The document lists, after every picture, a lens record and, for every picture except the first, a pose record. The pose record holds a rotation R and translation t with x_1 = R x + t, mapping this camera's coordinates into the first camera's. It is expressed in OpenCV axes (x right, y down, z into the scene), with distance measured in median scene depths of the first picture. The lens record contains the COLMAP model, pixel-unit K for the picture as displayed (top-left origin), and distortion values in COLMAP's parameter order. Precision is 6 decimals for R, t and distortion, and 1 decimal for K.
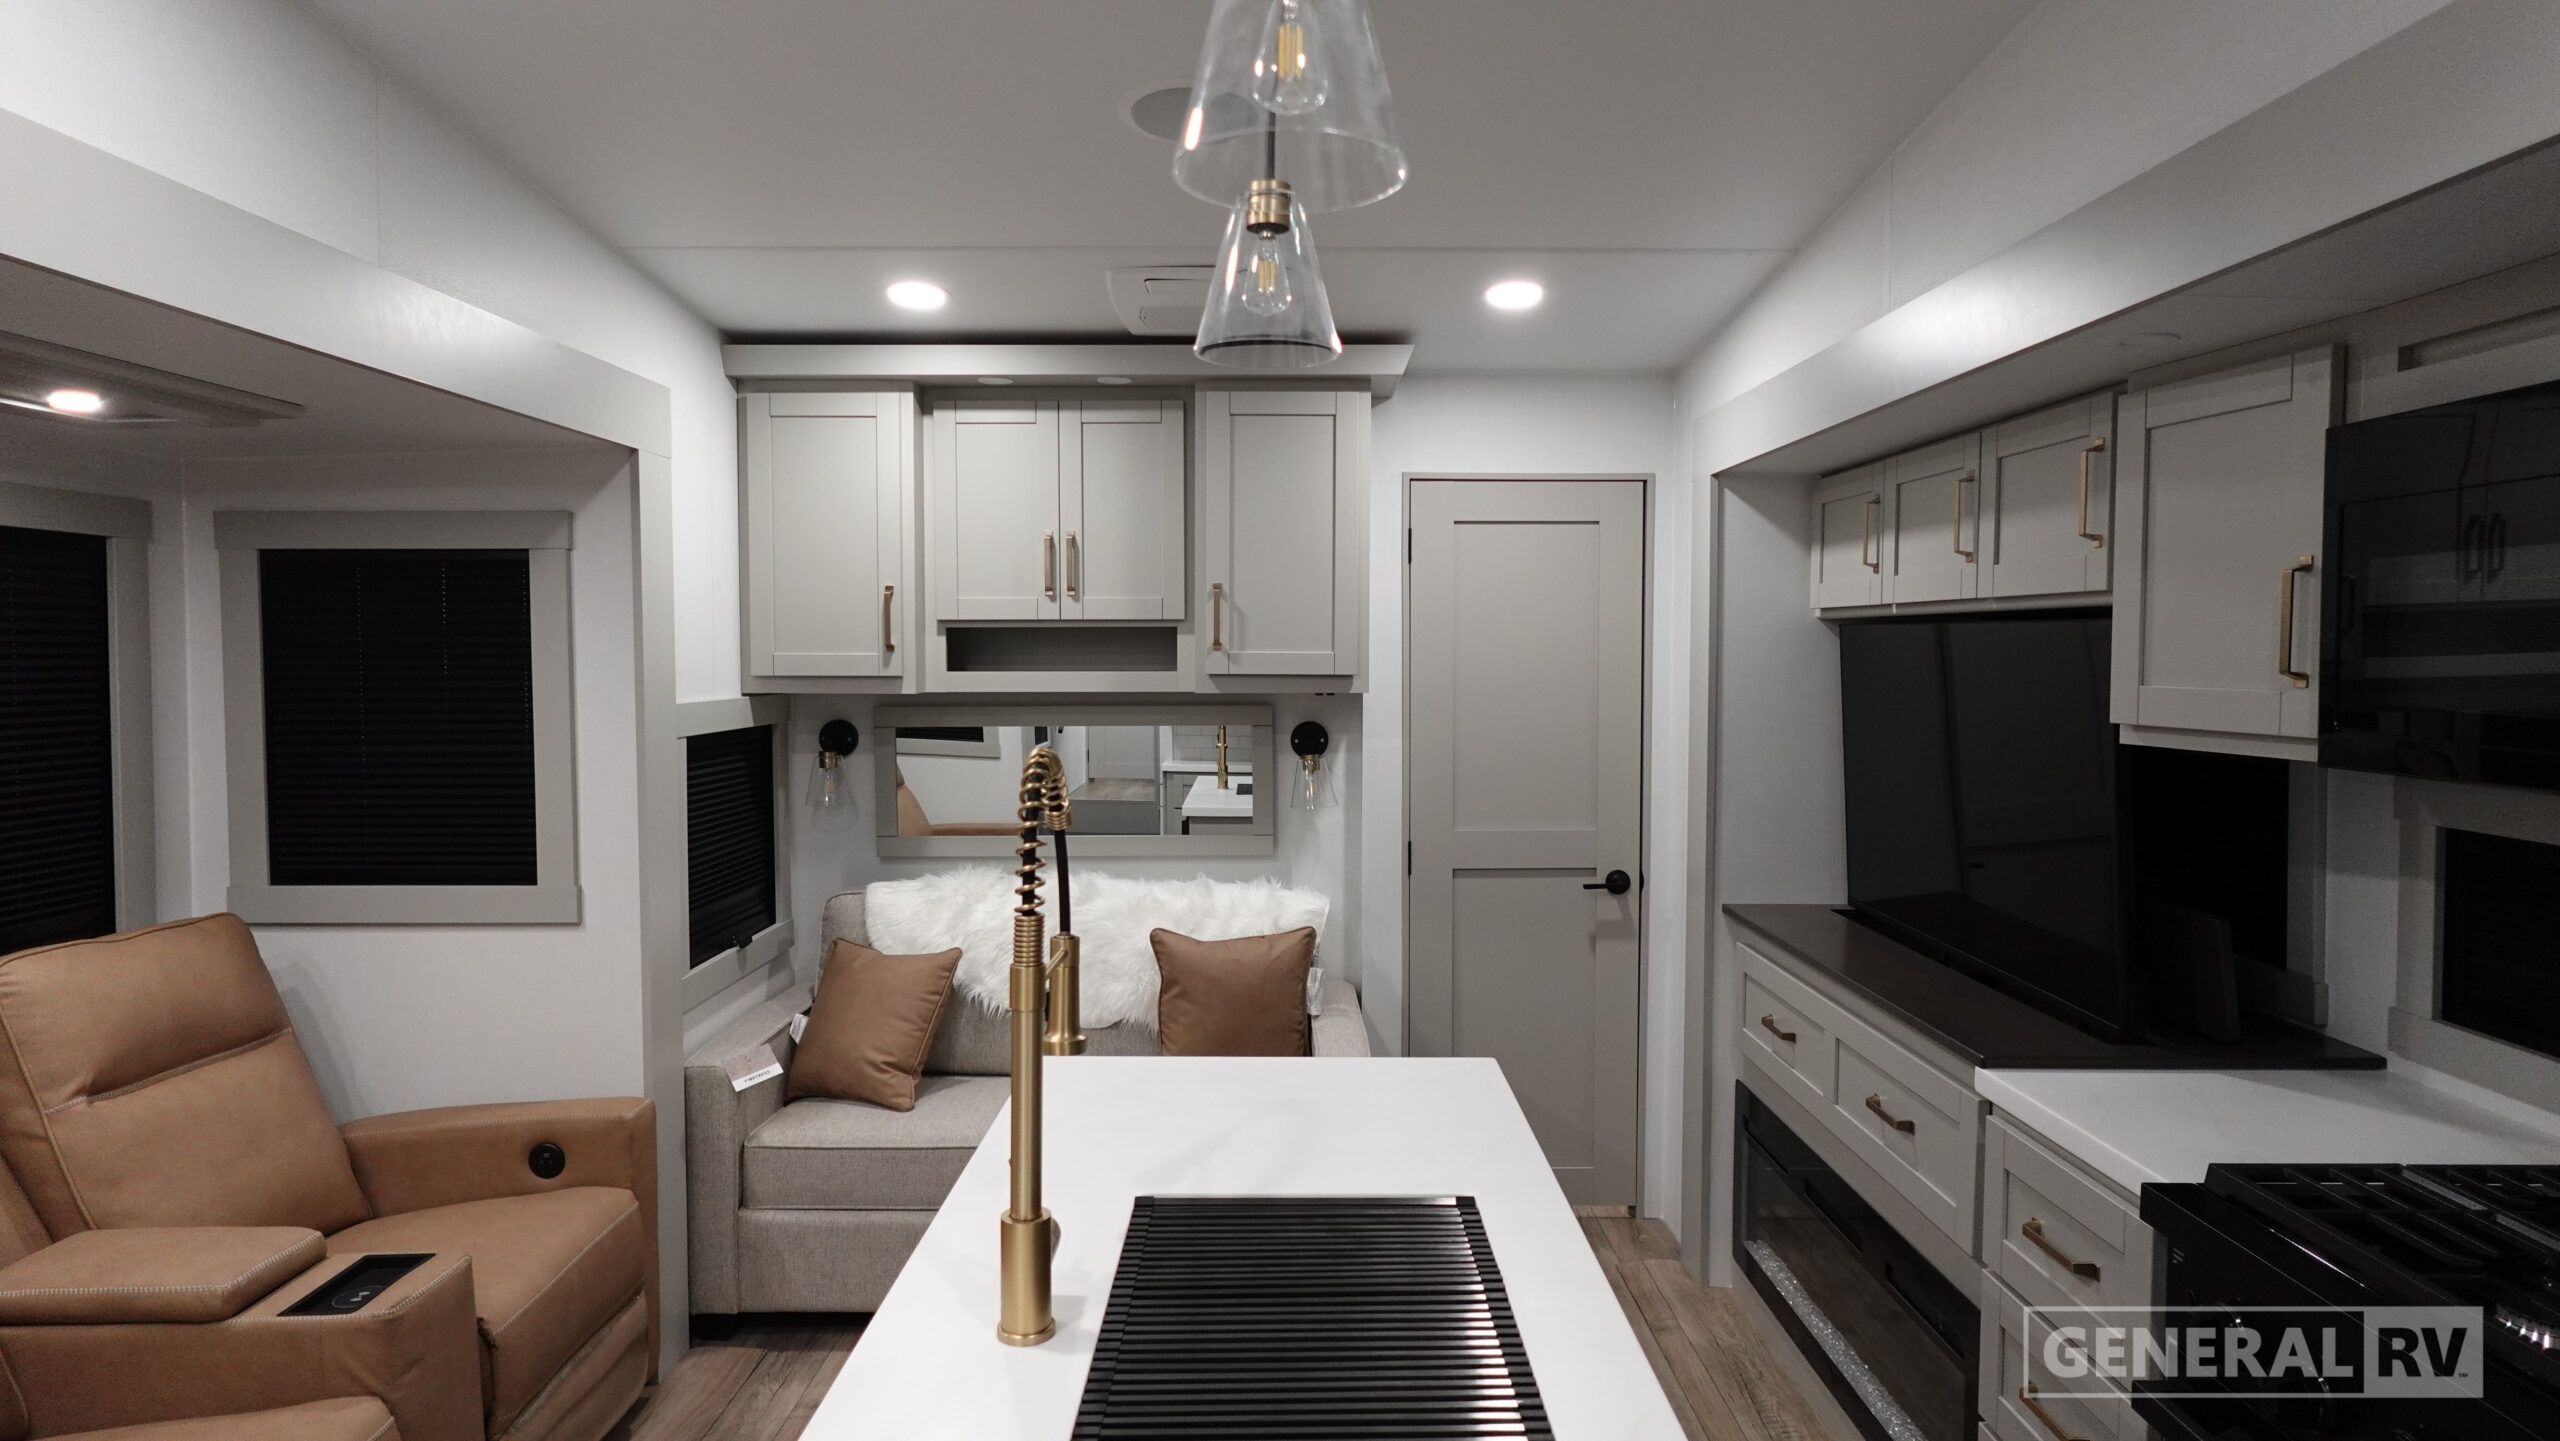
lens RADIAL K [[1445.9, 0, 1278.6], [0, 1445.9, 714.4], [0, 0, 1]] dist [-0.004368, 0.003536]
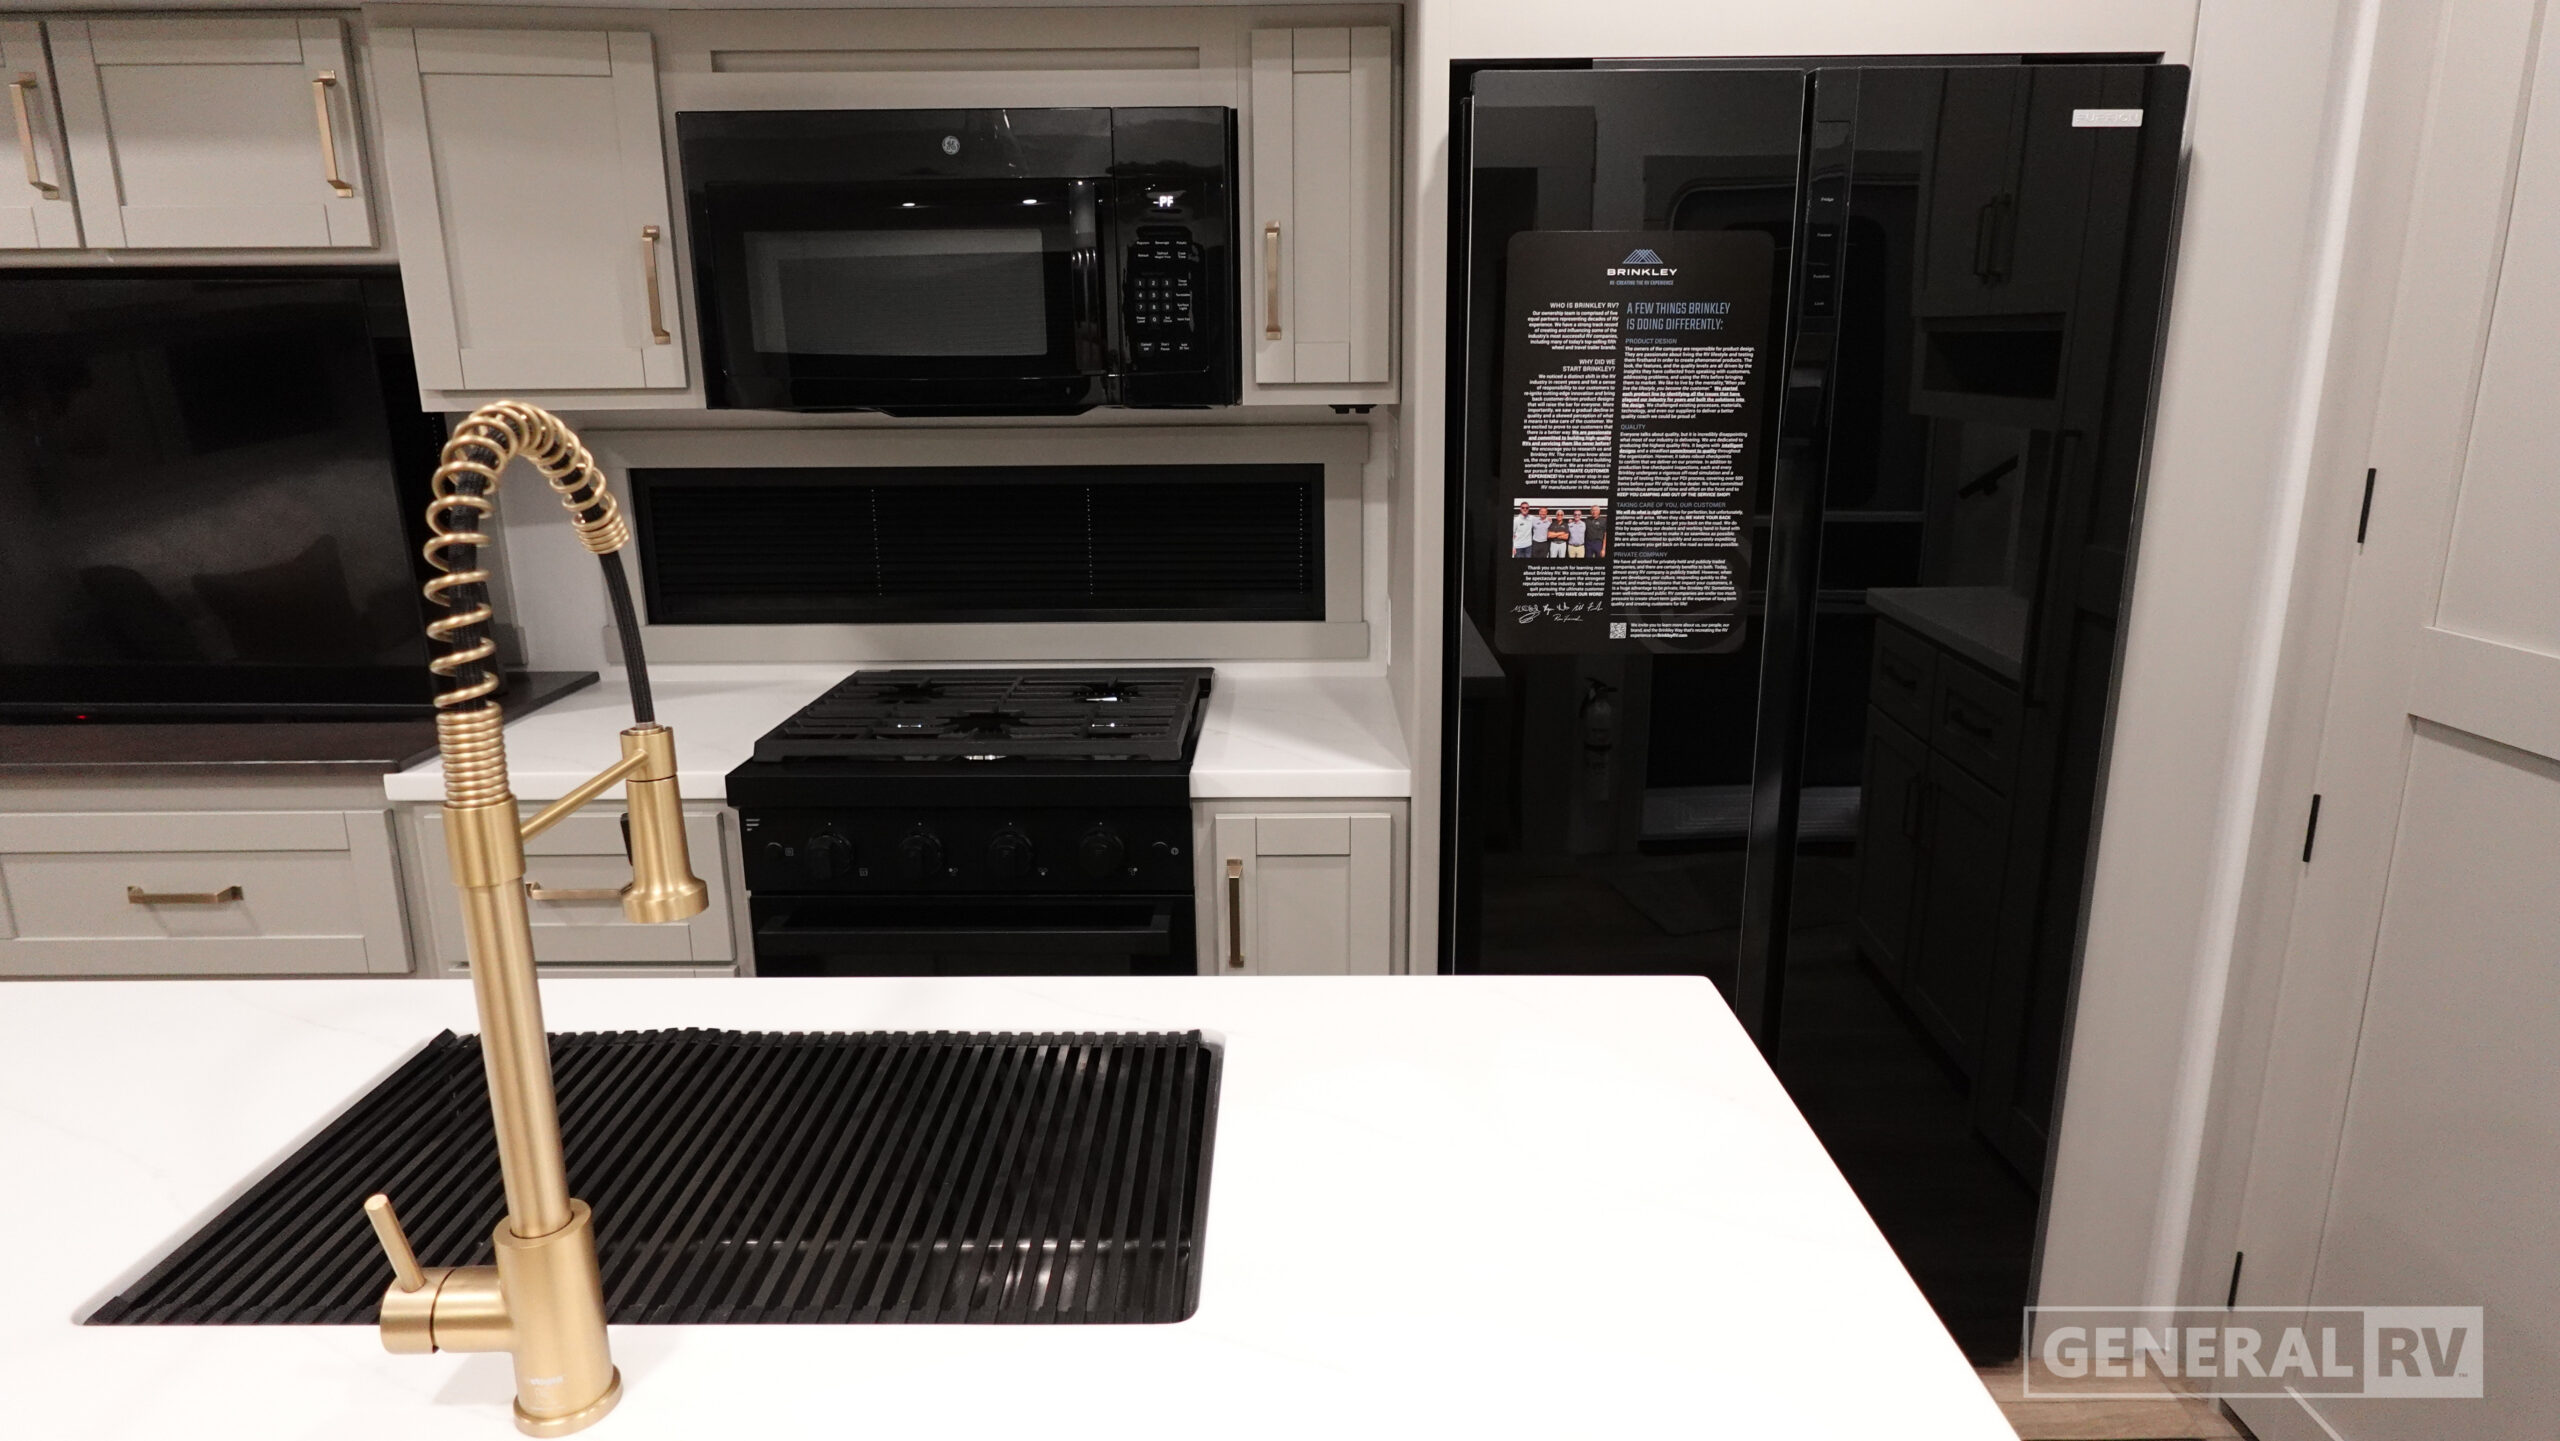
lens RADIAL K [[1445.9, 0, 1272.7], [0, 1445.9, 718.3], [0, 0, 1]] dist [-0.004368, 0.003536]
pose [[-0.002798, -0.238559, 0.971124, -0.314209], [0.055799, 0.969578, 0.238339, 0.015372], [-0.998438, 0.054855, 0.010599, 0.321673]]
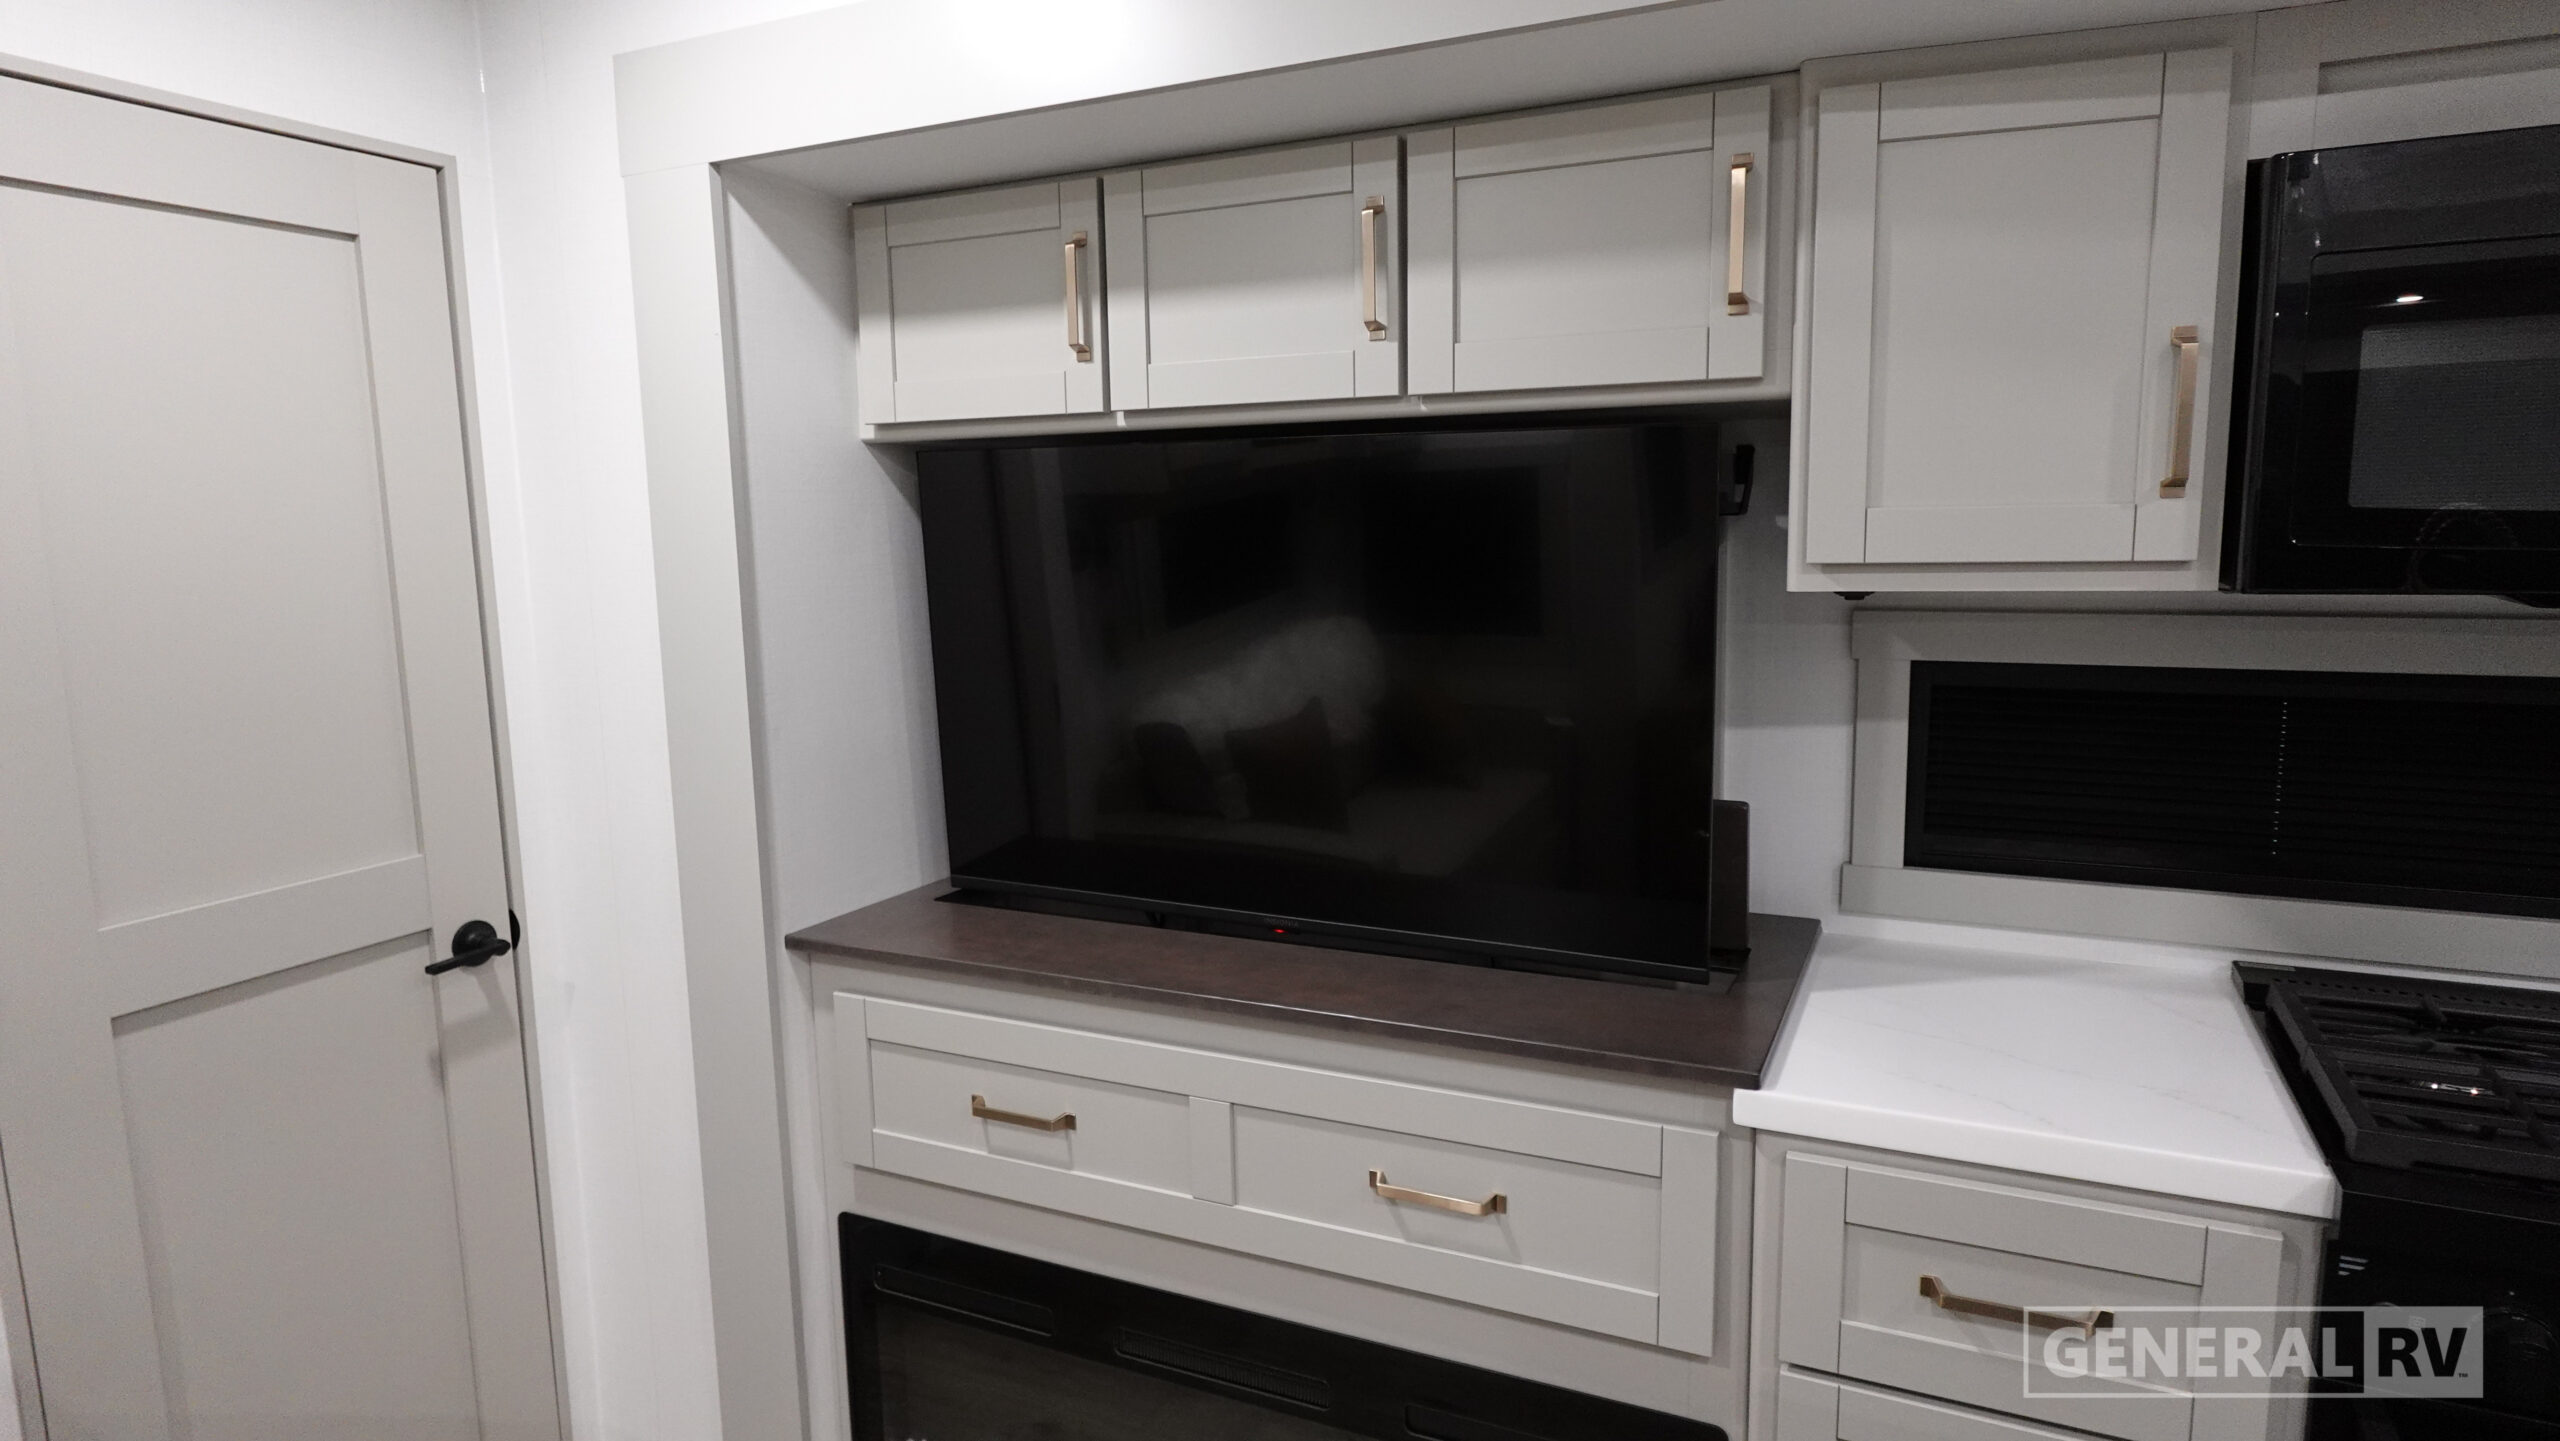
lens RADIAL K [[1445.9, 0, 1284.0], [0, 1445.9, 717.2], [0, 0, 1]] dist [-0.004368, 0.003536]
pose [[0.426815, -0.132554, 0.894571, -0.138967], [0.061711, 0.991163, 0.117423, -0.013780], [-0.902231, 0.005087, 0.431224, 0.690413]]
